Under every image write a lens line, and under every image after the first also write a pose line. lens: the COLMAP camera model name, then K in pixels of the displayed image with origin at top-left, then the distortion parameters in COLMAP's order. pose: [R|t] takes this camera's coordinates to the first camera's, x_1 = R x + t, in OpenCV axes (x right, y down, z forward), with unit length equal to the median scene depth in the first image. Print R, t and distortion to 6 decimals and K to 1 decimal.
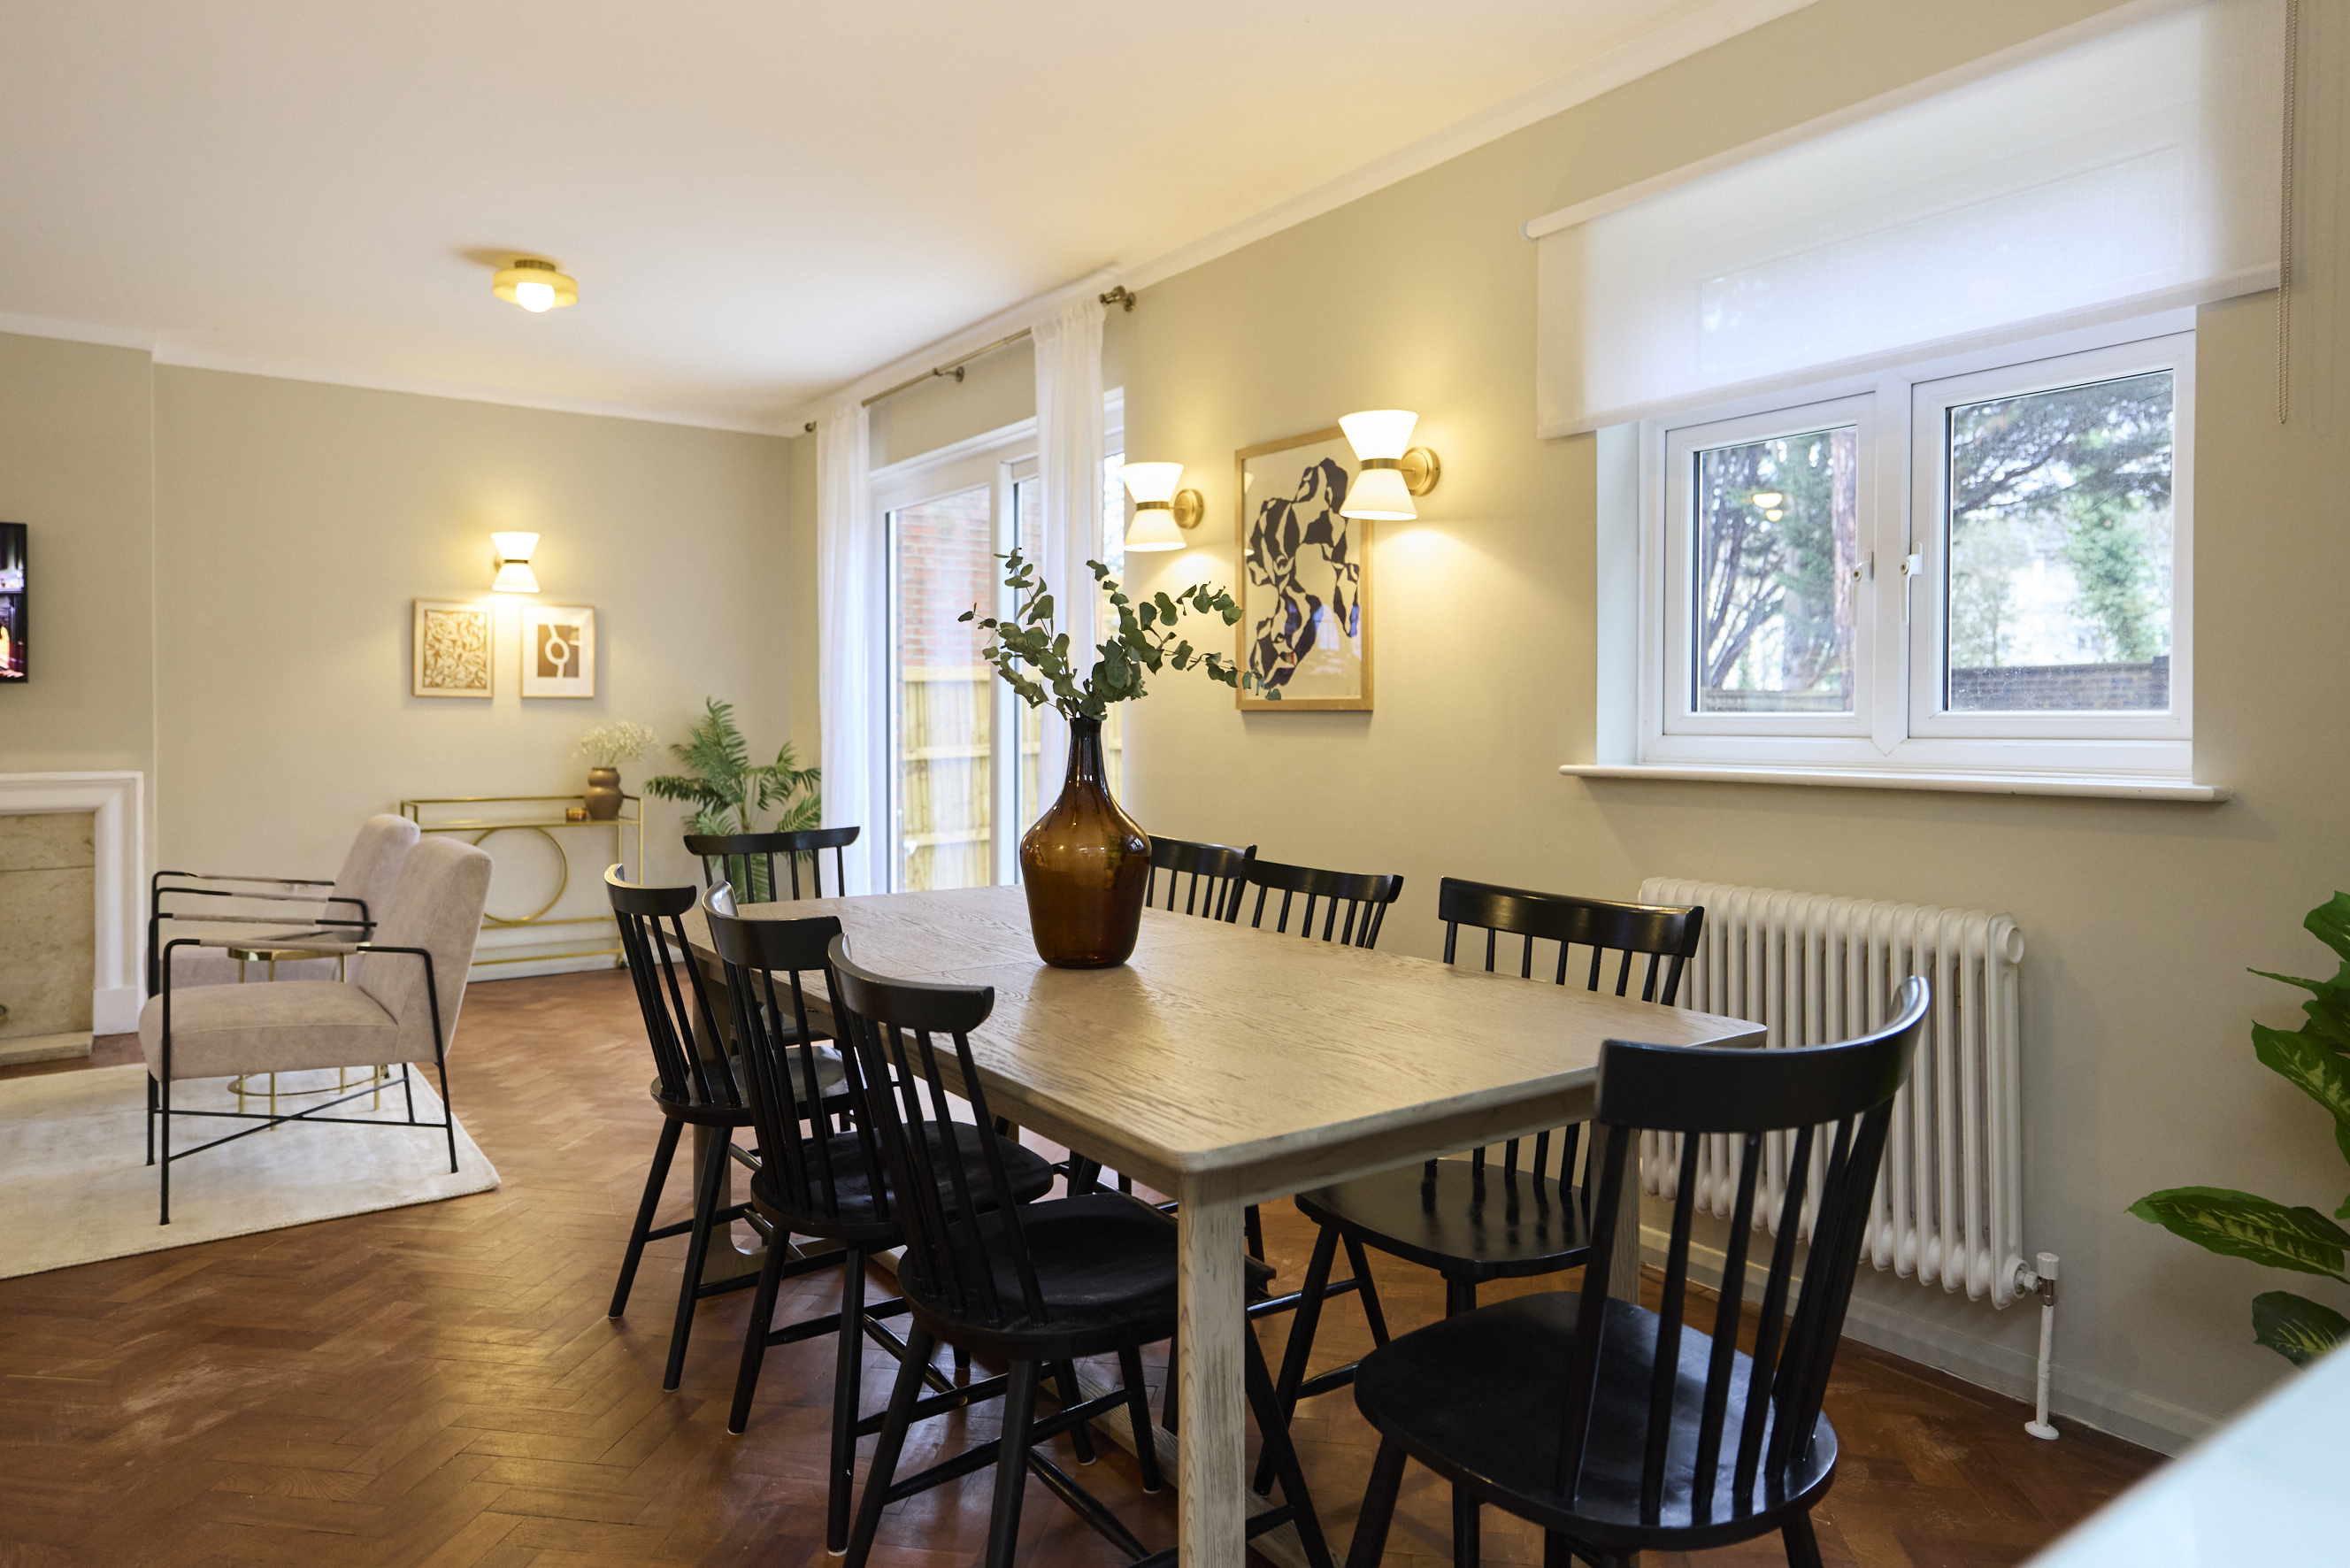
lens RADIAL K [[1469.9, 0, 1181.2], [0, 1469.9, 737.4], [0, 0, 1]] dist [-0.006413, -0.001828]
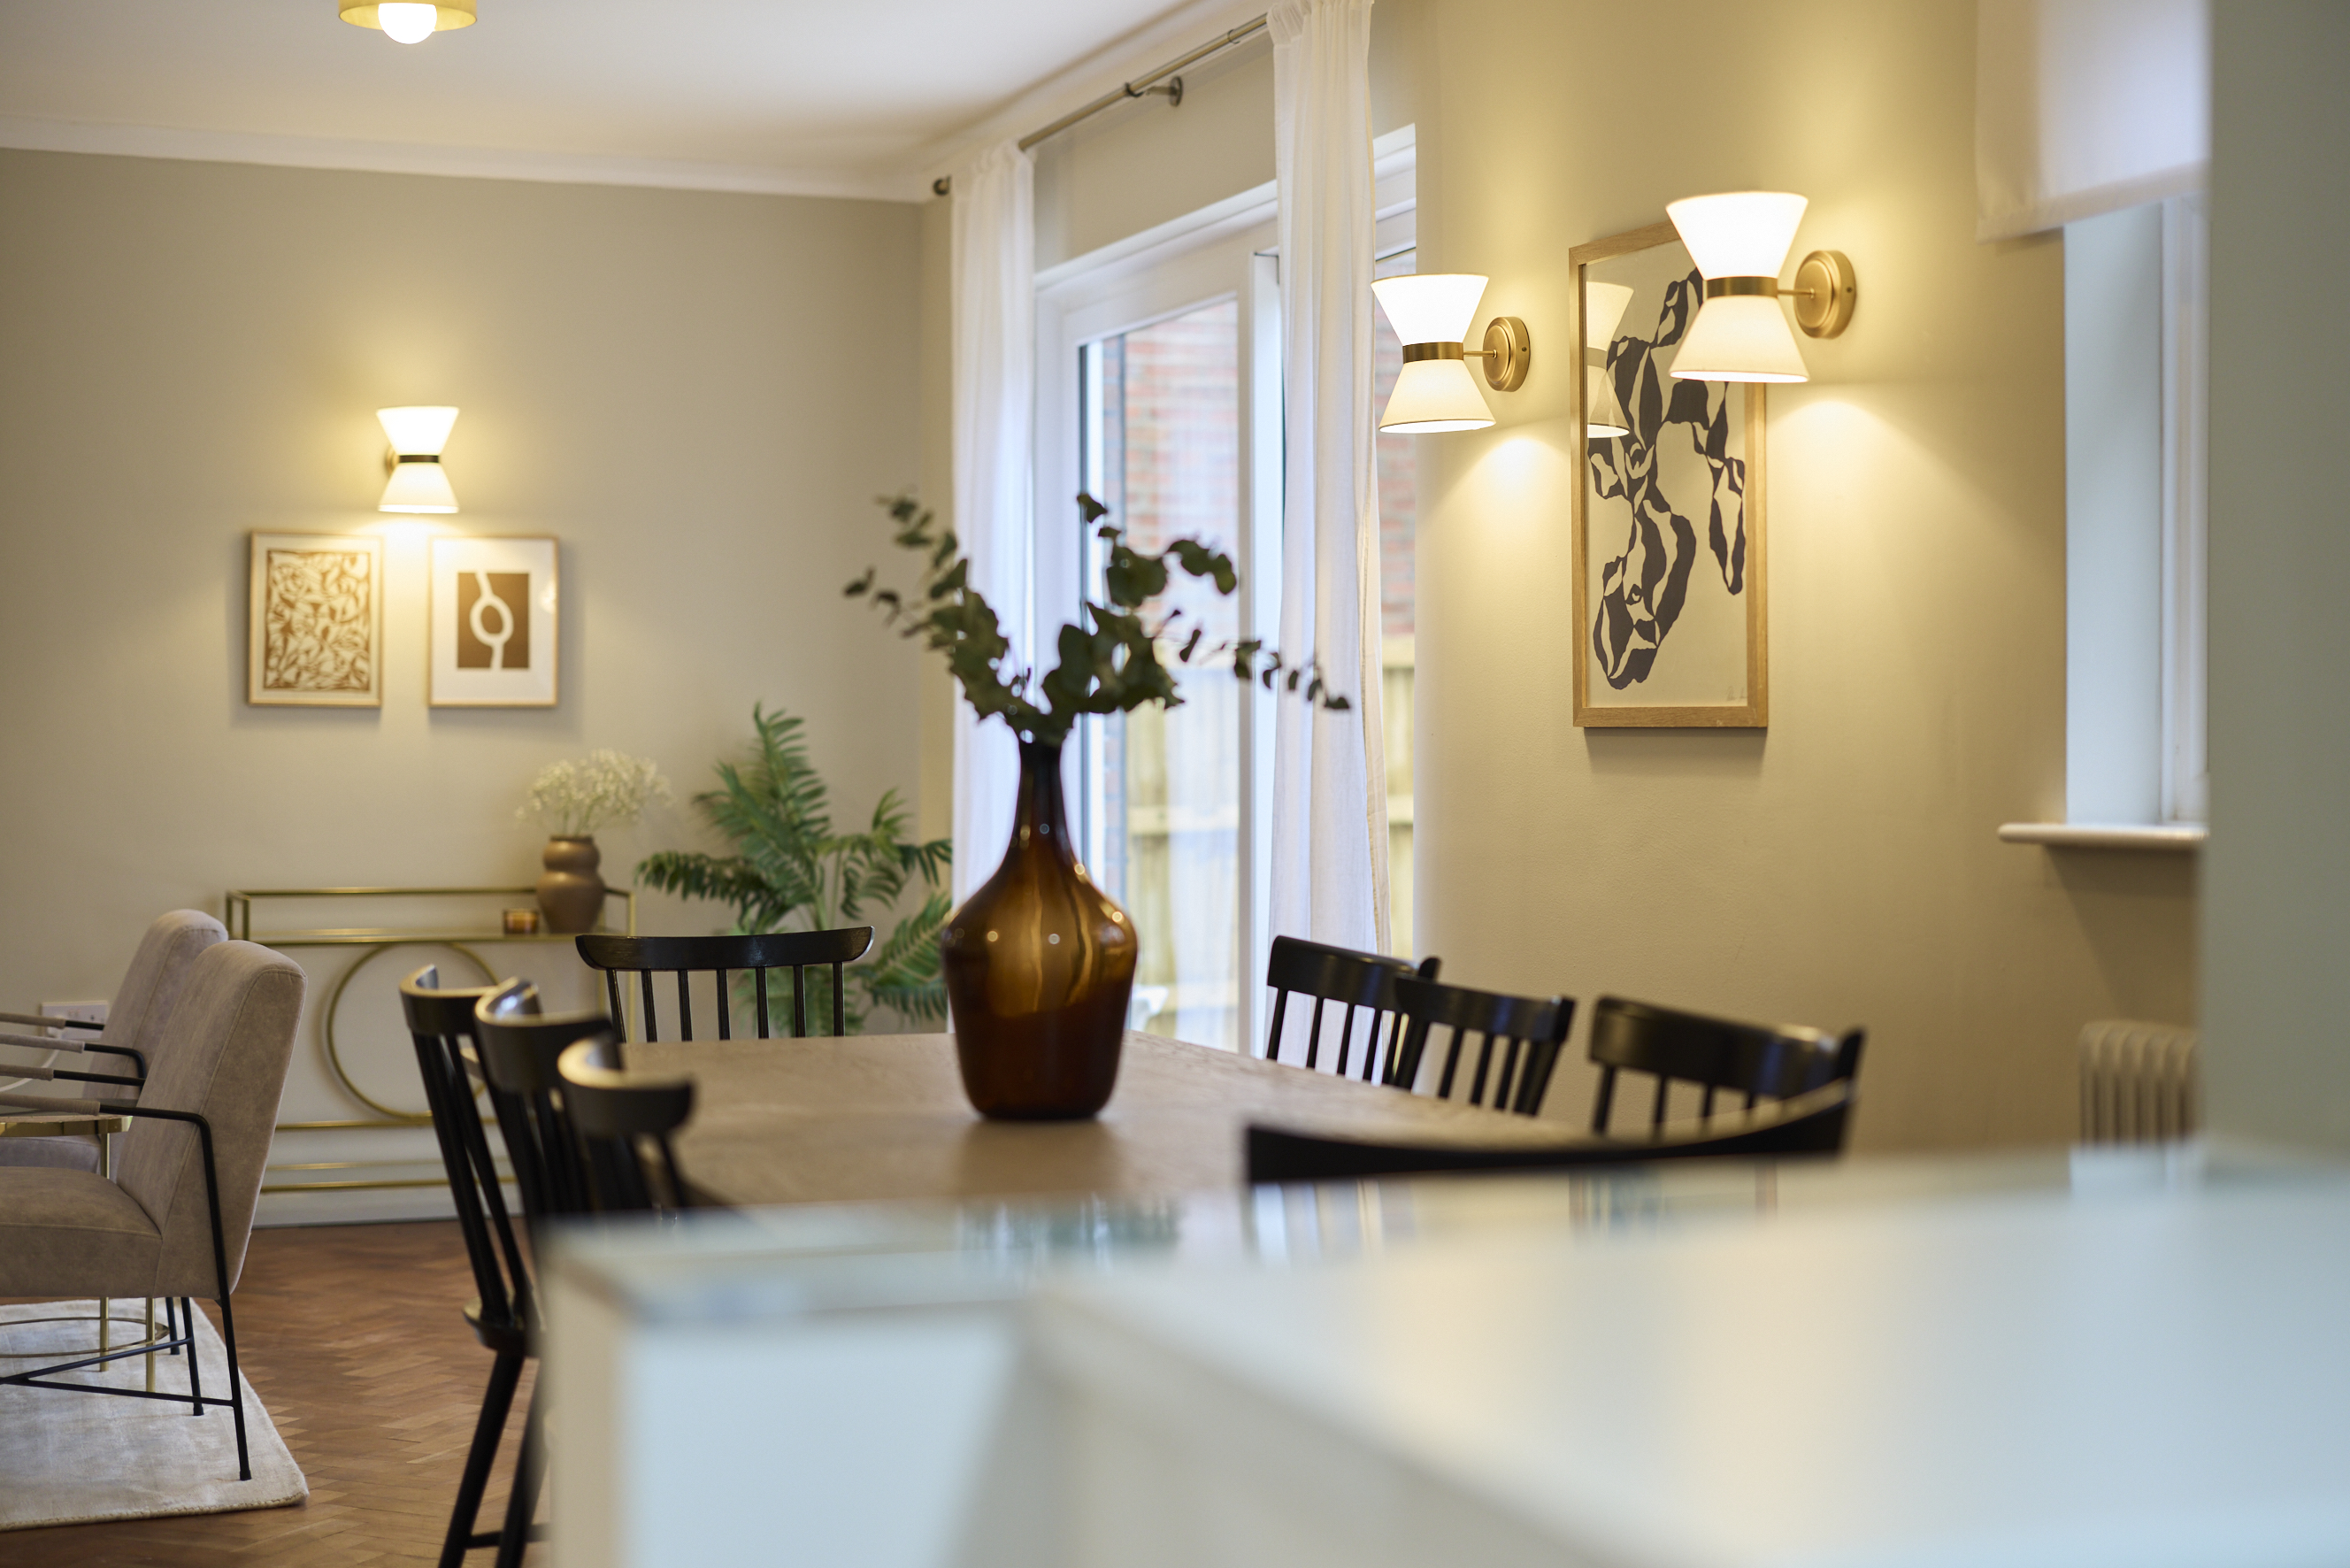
lens RADIAL K [[3415.5, 0, 1175.0], [0, 3415.5, 784.0], [0, 0, 1]] dist [-0.070843, 0.169347]
pose [[0.969999, 0.002263, -0.243100, 0.206317], [-0.002795, 0.999994, -0.001845, 0.005147], [0.243094, 0.002469, 0.970000, -0.260404]]
